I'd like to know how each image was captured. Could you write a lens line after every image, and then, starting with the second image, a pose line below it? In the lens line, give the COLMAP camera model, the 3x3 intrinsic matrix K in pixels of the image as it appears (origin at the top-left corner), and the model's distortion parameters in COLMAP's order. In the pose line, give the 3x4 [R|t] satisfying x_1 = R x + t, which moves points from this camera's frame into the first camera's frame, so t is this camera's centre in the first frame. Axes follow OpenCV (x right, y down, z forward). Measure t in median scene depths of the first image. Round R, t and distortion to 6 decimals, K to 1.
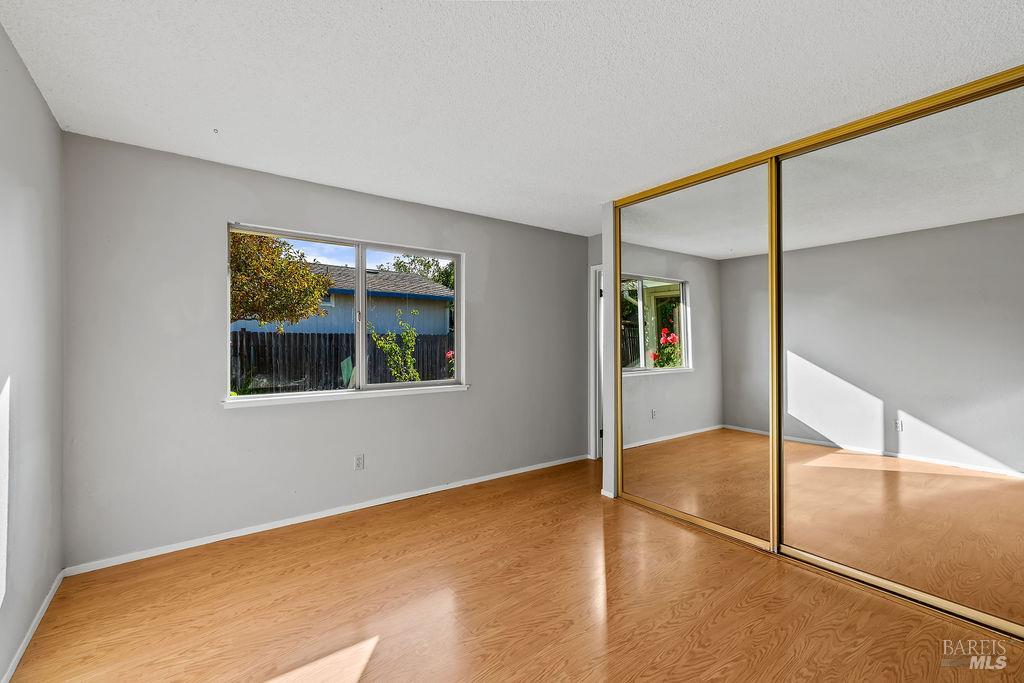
lens RADIAL K [[440.0, 0, 508.6], [0, 440.0, 341.6], [0, 0, 1]] dist [0.010313, 0.000657]
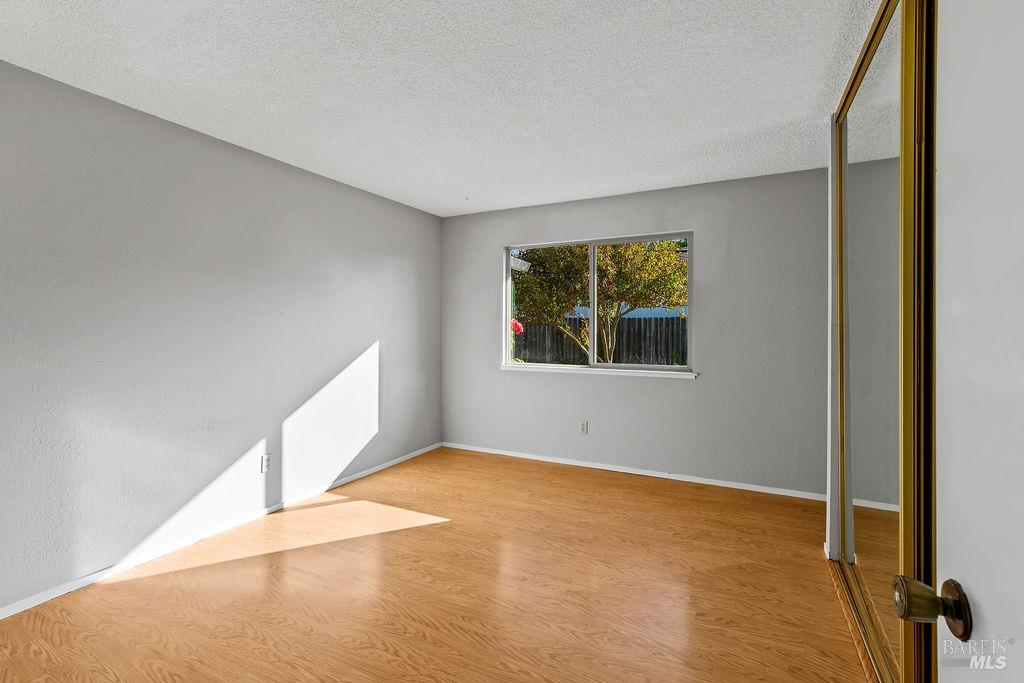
lens RADIAL K [[457.5, 0, 510.1], [0, 457.5, 333.7], [0, 0, 1]] dist [-0.011374, 0.005531]
pose [[0.451696, 0.019464, -0.891960, 0.719259], [0.000563, 0.999756, 0.022101, -0.007930], [0.892172, -0.010485, 0.451574, 0.286441]]
